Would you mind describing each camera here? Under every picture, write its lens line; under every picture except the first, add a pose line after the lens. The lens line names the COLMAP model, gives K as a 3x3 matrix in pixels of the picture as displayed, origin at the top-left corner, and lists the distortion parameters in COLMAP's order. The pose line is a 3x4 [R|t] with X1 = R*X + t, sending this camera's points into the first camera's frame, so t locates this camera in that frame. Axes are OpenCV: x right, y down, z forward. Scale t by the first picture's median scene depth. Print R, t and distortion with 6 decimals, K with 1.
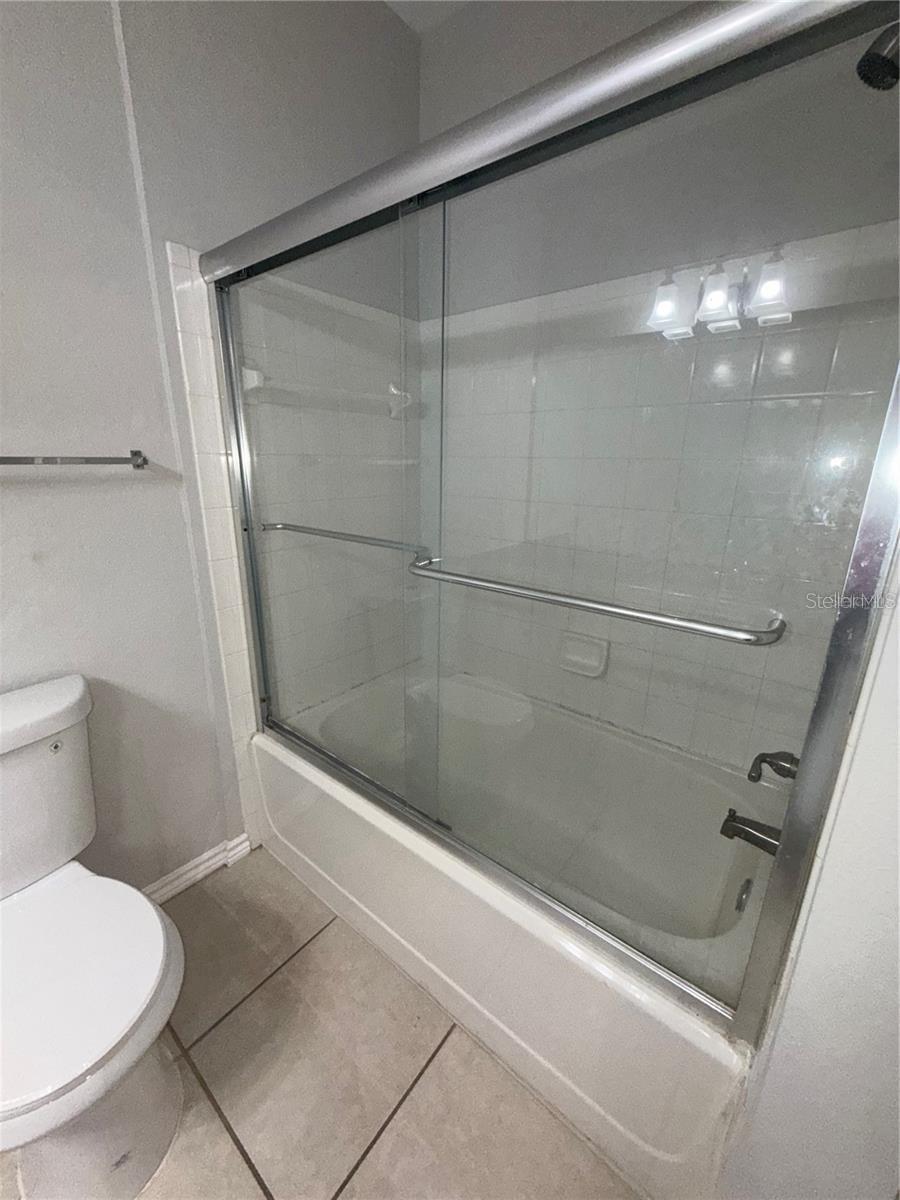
lens RADIAL K [[487.9, 0, 448.8], [0, 487.9, 592.5], [0, 0, 1]] dist [-0.023726, 0.012537]
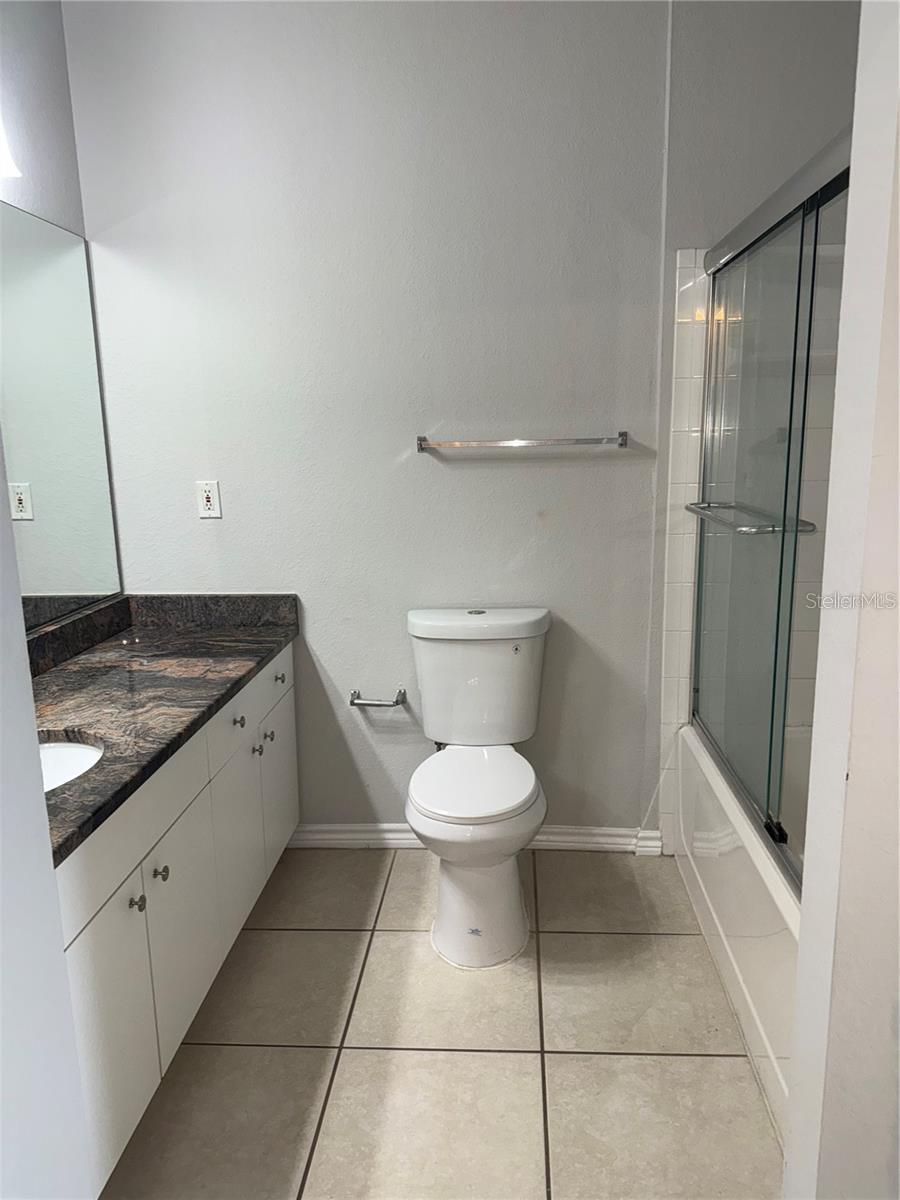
lens RADIAL K [[857.0, 0, 451.6], [0, 857.0, 589.6], [0, 0, 1]] dist [0.066965, -0.121406]
pose [[0.570905, 0.128808, -0.810849, 0.814769], [-0.202091, 0.979277, 0.013275, 0.128845], [0.795755, 0.156287, 0.585105, -0.462383]]
